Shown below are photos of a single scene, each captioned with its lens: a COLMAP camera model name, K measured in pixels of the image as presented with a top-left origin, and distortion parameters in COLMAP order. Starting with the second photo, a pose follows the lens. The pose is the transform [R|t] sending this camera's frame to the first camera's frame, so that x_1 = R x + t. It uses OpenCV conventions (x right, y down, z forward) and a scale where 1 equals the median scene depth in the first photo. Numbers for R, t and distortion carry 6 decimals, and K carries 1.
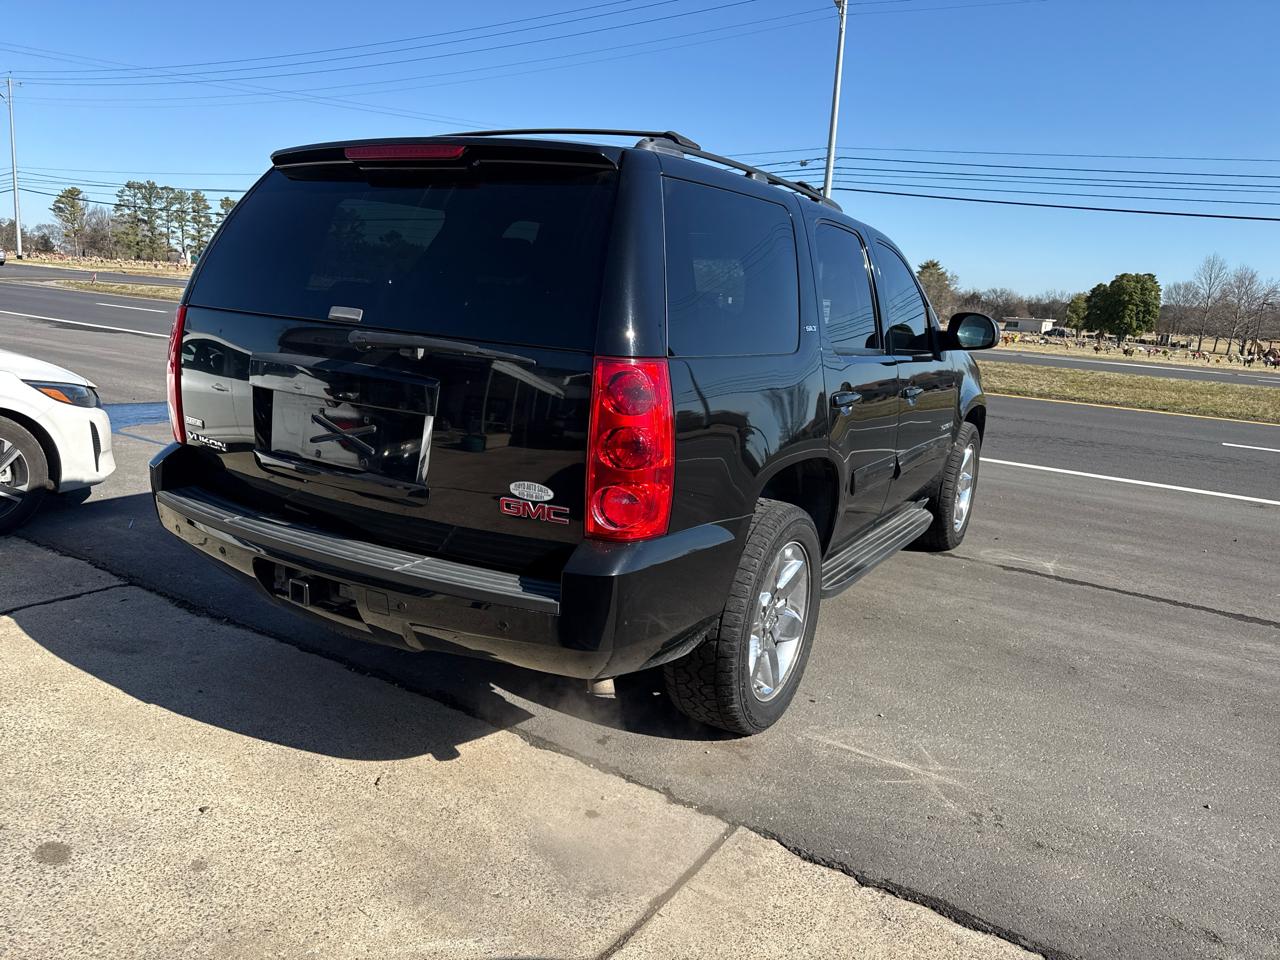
lens RADIAL K [[901.0, 0, 645.4], [0, 901.0, 493.3], [0, 0, 1]] dist [0.039600, -0.046314]
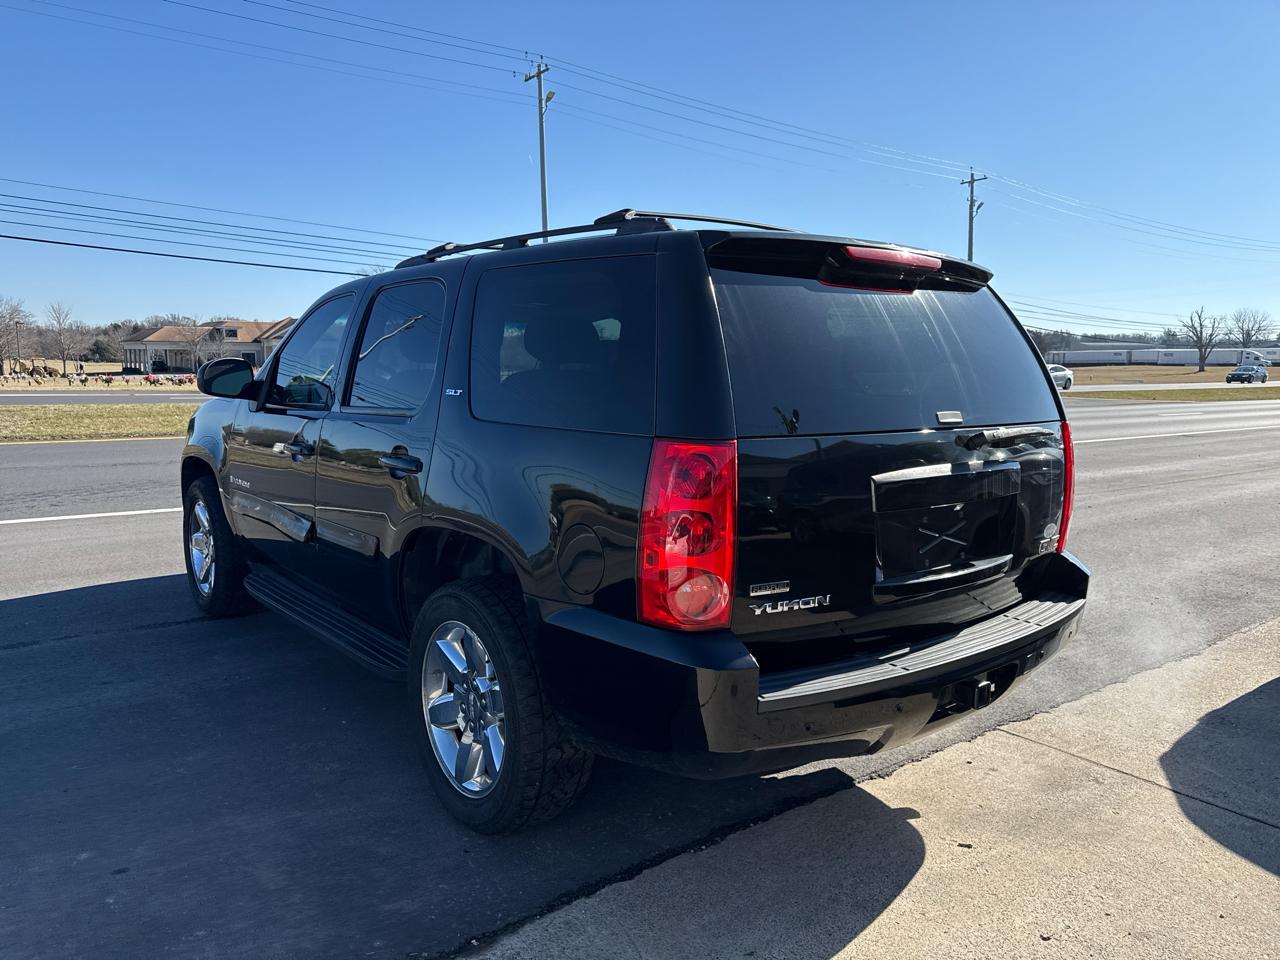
lens RADIAL K [[901.0, 0, 641.8], [0, 901.0, 480.0], [0, 0, 1]] dist [0.039600, -0.046314]
pose [[0.333368, -0.172204, 0.926937, -0.379913], [0.200533, 0.973631, 0.108759, -0.084614], [-0.921223, 0.149625, 0.359110, 0.253683]]
